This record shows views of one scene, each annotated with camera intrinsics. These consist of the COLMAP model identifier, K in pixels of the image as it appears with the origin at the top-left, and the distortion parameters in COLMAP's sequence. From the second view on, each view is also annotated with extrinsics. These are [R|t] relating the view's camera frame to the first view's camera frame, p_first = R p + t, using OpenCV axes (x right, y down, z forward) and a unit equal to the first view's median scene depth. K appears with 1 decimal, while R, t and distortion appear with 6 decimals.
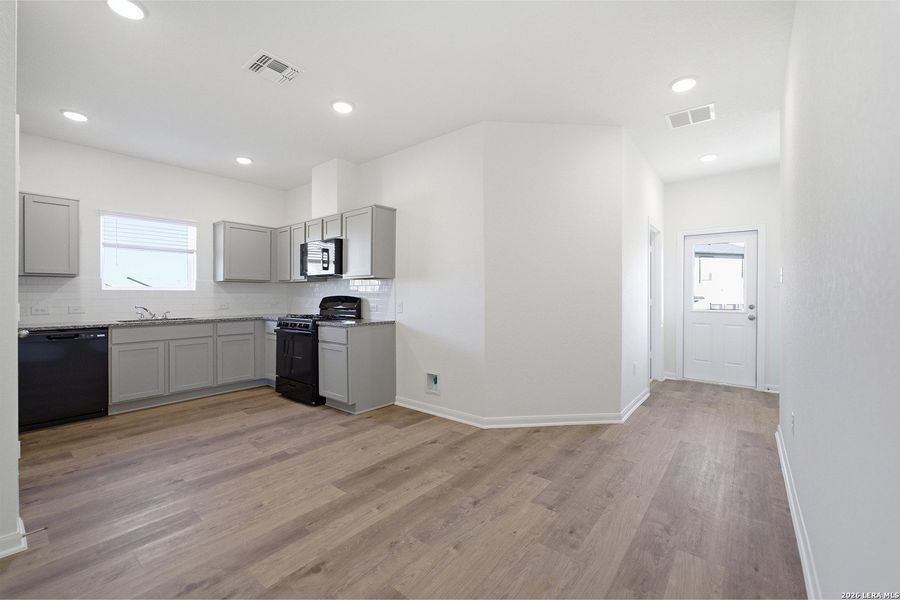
lens RADIAL K [[366.1, 0, 454.4], [0, 366.1, 298.5], [0, 0, 1]] dist [-0.010620, 0.000261]
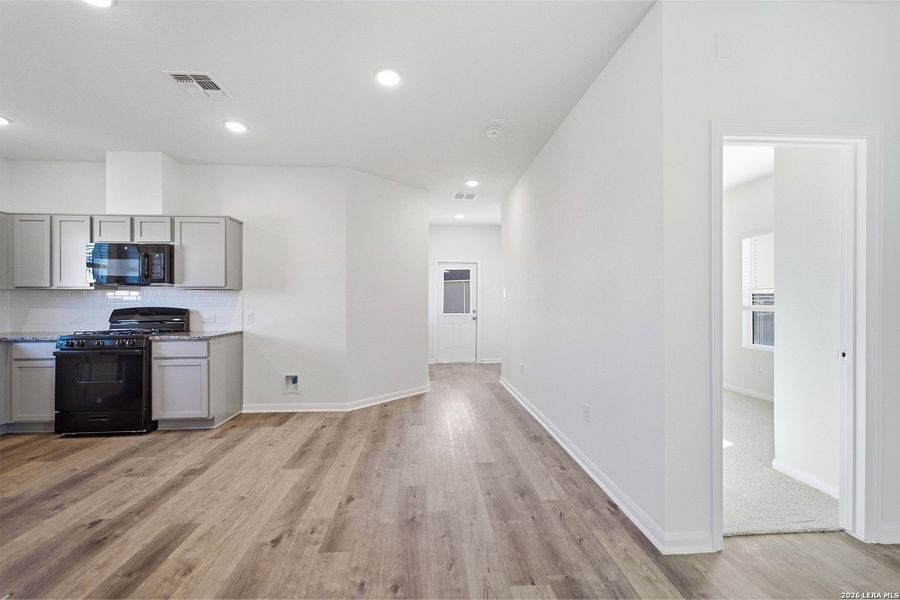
lens RADIAL K [[361.9, 0, 450.0], [0, 361.9, 300.0], [0, 0, 1]] dist [0.000352, -0.000060]
pose [[0.740502, -0.000210, 0.672054, -0.437525], [0.007298, 0.999943, -0.007730, -0.014397], [-0.672015, 0.010629, 0.740462, -0.142048]]
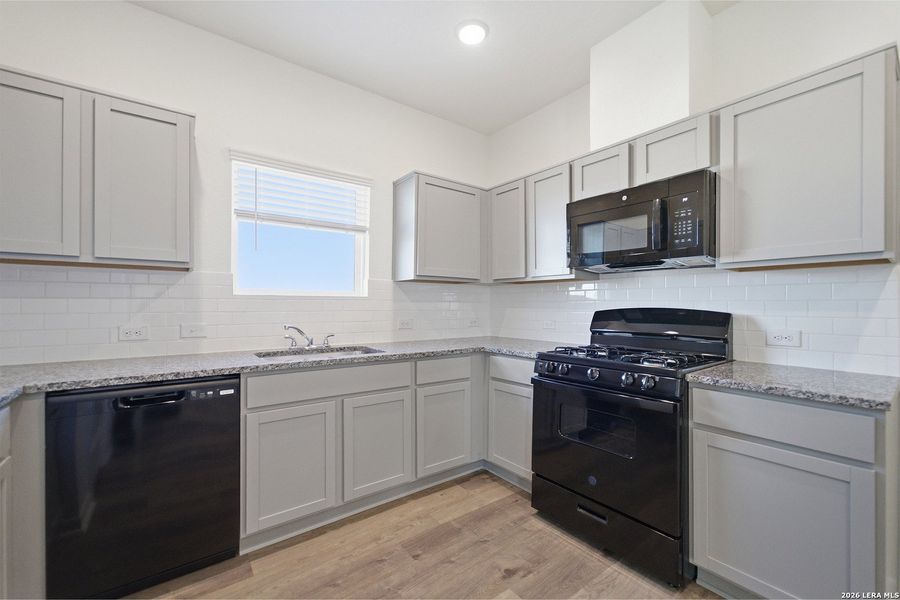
lens RADIAL K [[373.7, 0, 446.4], [0, 373.7, 304.3], [0, 0, 1]] dist [-0.021192, 0.000170]
pose [[0.965513, 0.004452, -0.260316, -0.536506], [-0.007683, 0.999906, -0.011396, -0.005639], [0.260240, 0.013003, 0.965456, 0.566690]]
